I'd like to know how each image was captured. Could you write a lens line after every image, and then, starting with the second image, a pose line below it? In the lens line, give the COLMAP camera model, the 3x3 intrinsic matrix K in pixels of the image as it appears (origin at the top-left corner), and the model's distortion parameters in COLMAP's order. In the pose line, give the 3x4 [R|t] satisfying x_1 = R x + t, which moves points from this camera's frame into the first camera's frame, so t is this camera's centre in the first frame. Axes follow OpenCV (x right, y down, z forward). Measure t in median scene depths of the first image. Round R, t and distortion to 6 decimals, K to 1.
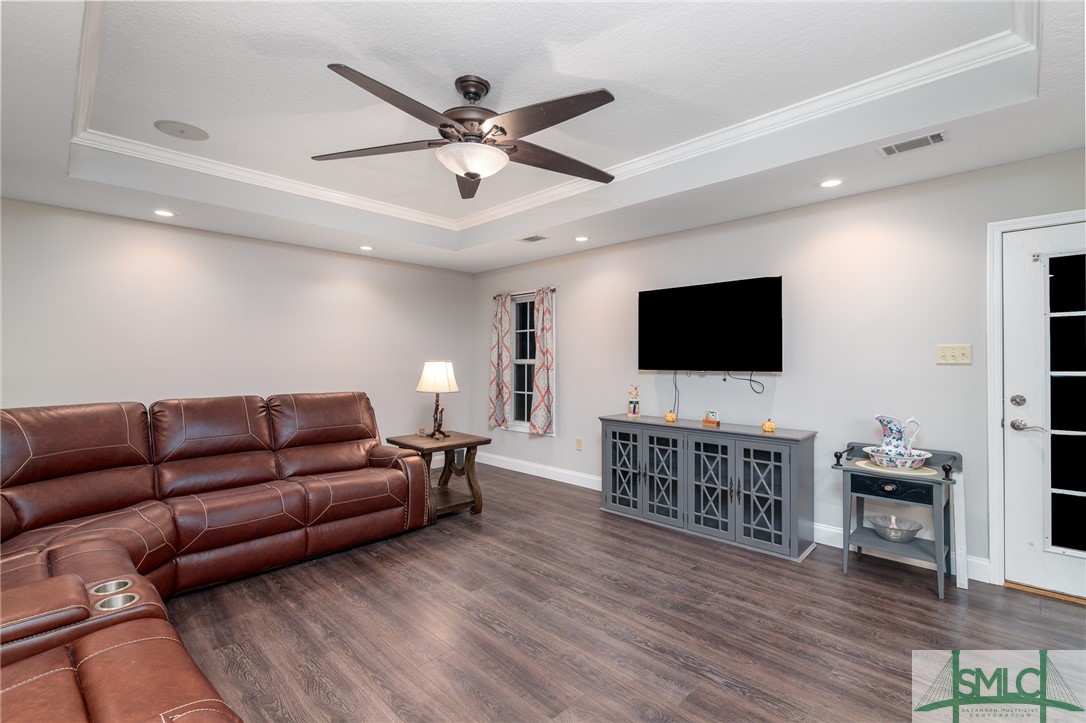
lens RADIAL K [[492.5, 0, 544.0], [0, 492.5, 362.7], [0, 0, 1]] dist [-0.000236, -0.000693]
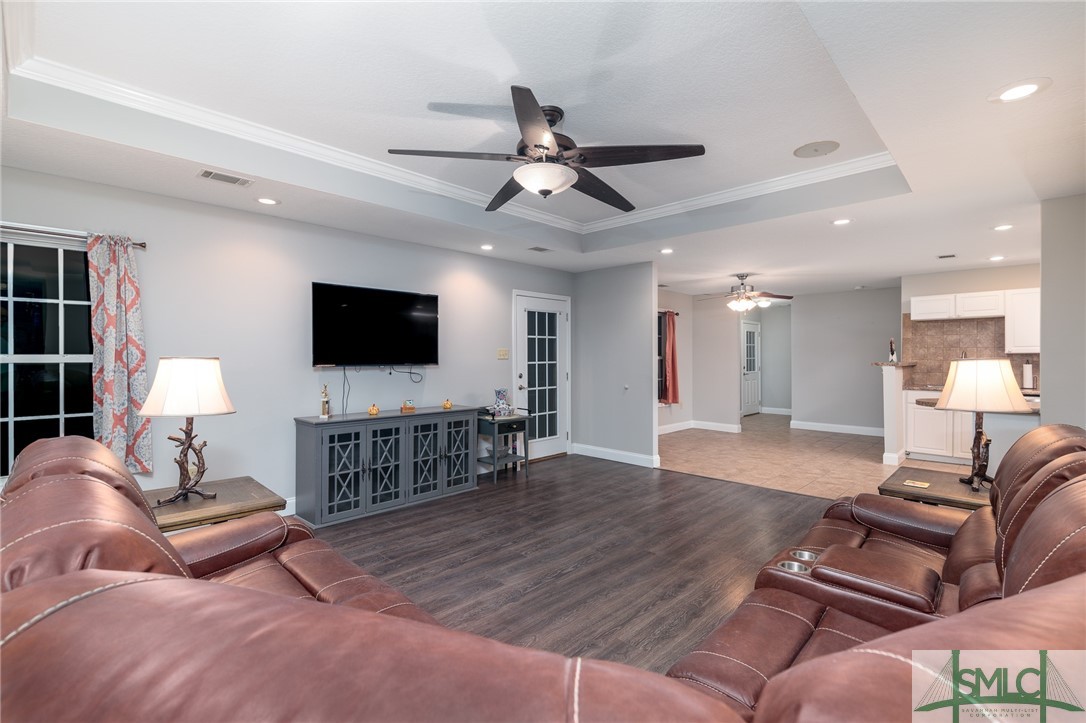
lens RADIAL K [[492.5, 0, 546.0], [0, 492.5, 358.0], [0, 0, 1]] dist [-0.000236, -0.000693]
pose [[-0.015450, -0.003700, 0.999874, -0.878241], [0.002002, 0.999991, 0.003731, -0.006379], [-0.999879, 0.002060, -0.015443, 0.697976]]
